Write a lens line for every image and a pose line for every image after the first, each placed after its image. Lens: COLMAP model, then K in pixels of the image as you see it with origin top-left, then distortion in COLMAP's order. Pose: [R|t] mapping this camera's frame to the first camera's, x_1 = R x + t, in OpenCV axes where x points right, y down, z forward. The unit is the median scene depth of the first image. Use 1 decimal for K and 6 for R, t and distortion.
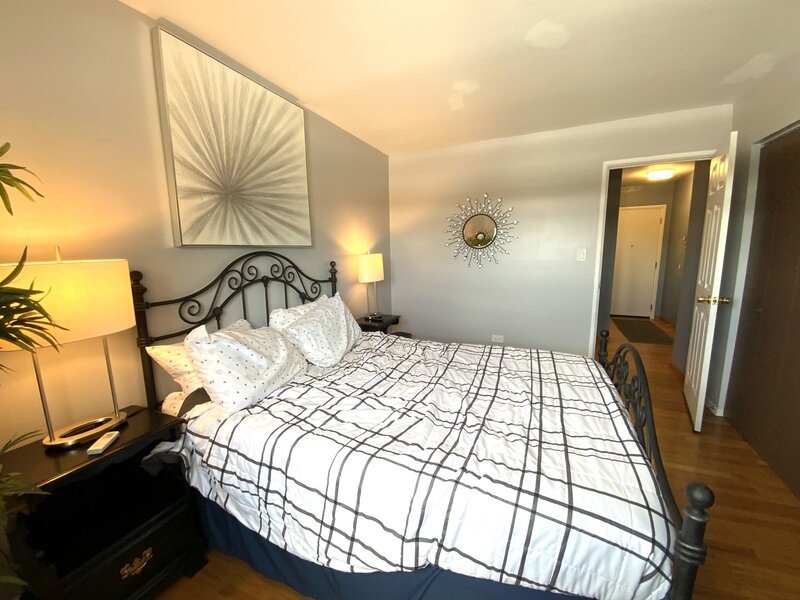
lens RADIAL K [[323.7, 0, 400.0], [0, 323.7, 300.0], [0, 0, 1]] dist [0.028618, -0.020933]
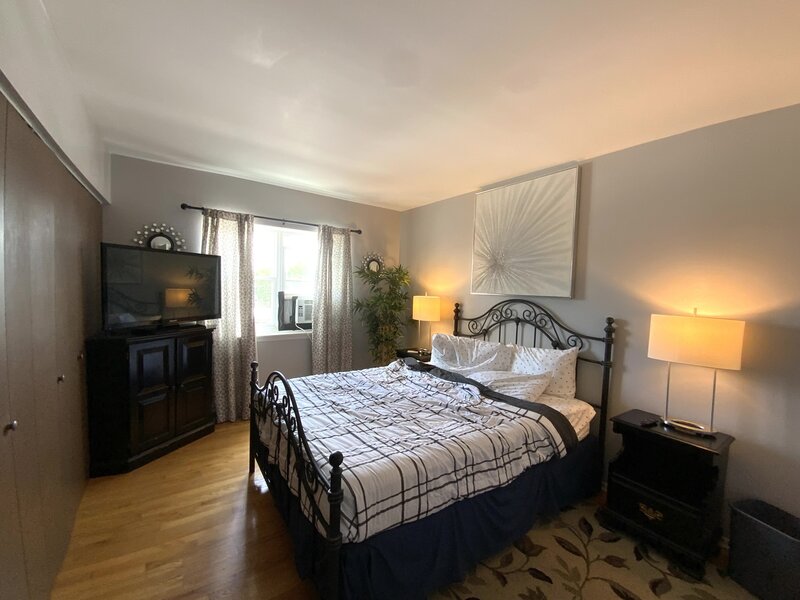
lens RADIAL K [[323.7, 0, 400.0], [0, 323.7, 300.0], [0, 0, 1]] dist [0.028618, -0.020933]
pose [[-0.513454, 0.017547, -0.857938, 0.940740], [-0.165675, 0.978953, 0.119174, -0.213485], [0.841972, 0.203329, -0.499740, 1.195164]]
